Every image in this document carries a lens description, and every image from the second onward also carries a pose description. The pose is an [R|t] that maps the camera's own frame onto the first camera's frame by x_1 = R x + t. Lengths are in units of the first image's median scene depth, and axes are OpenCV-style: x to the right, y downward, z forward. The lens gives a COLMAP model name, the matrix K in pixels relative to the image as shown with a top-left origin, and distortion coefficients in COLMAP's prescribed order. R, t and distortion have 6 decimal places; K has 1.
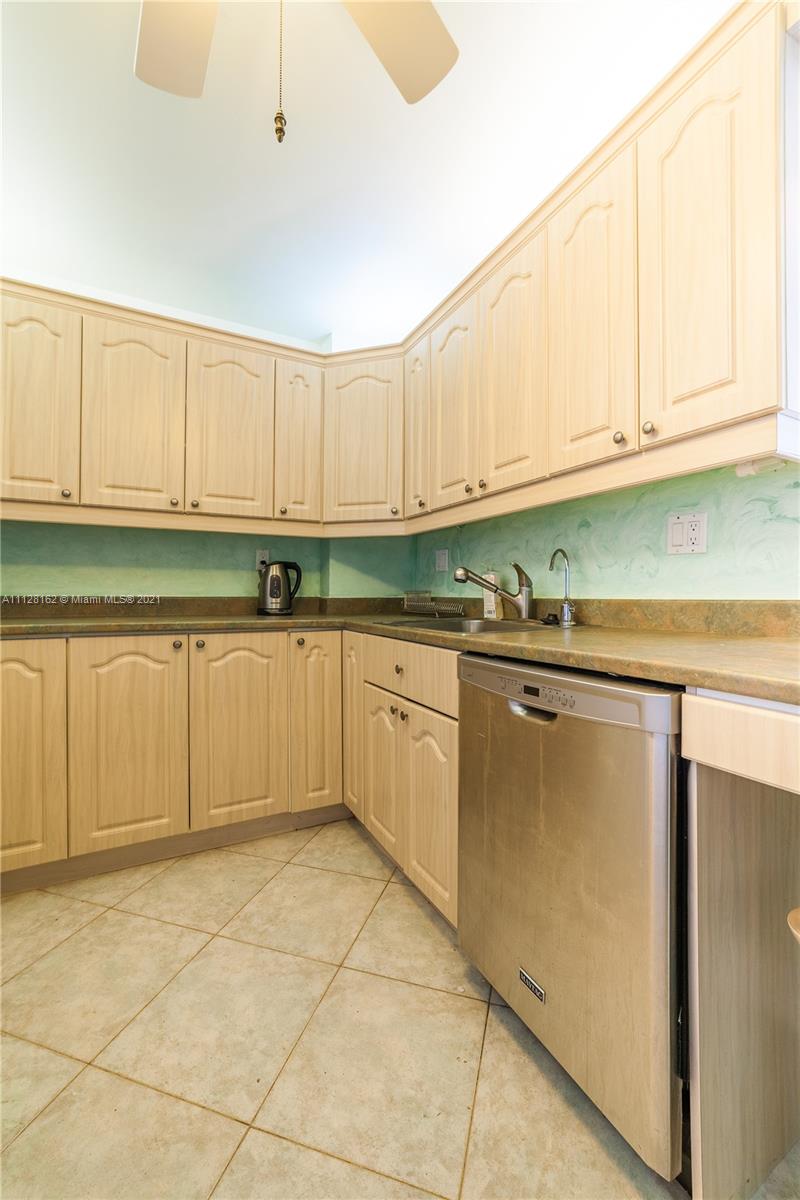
lens RADIAL K [[477.7, 0, 400.0], [0, 477.7, 600.0], [0, 0, 1]] dist [-0.026932, 0.009849]
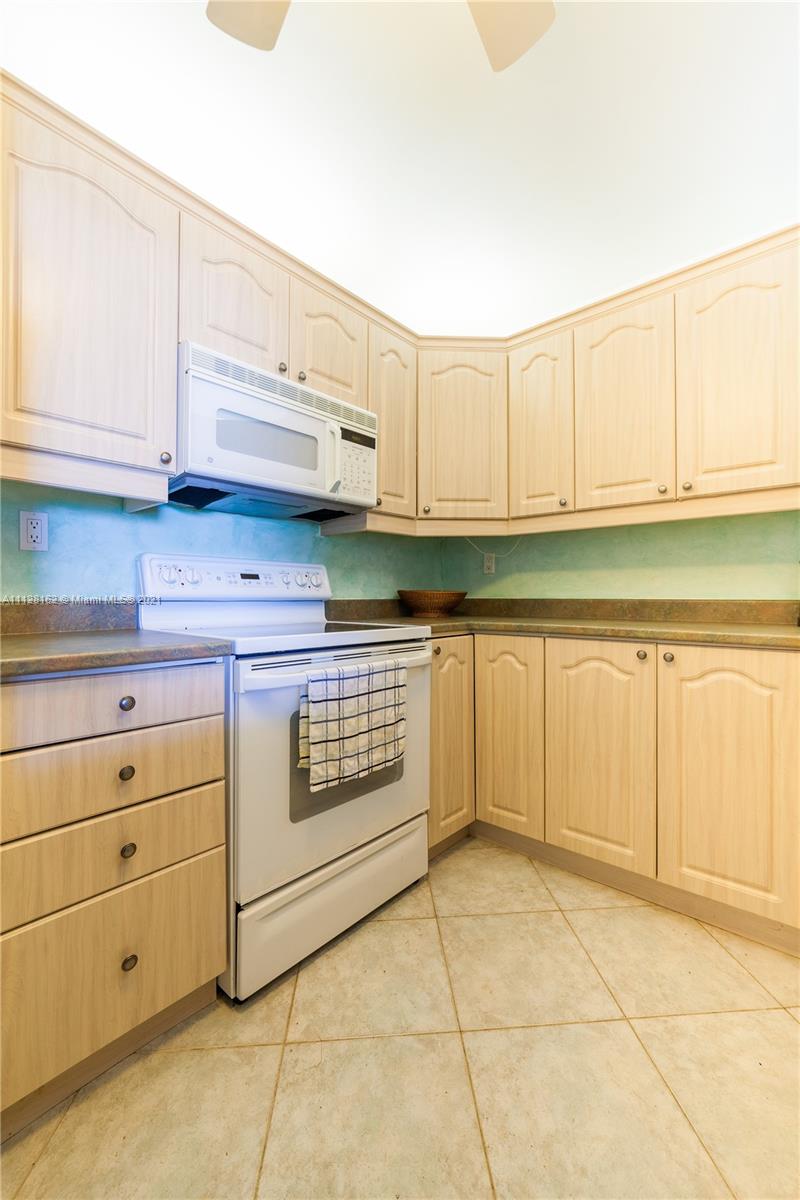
lens RADIAL K [[486.5, 0, 415.6], [0, 486.5, 600.7], [0, 0, 1]] dist [-0.017875, 0.009610]
pose [[0.373727, 0.005560, -0.927522, 0.200520], [-0.008217, 0.999963, 0.002684, -0.003838], [0.927503, 0.006618, 0.373758, 0.297909]]
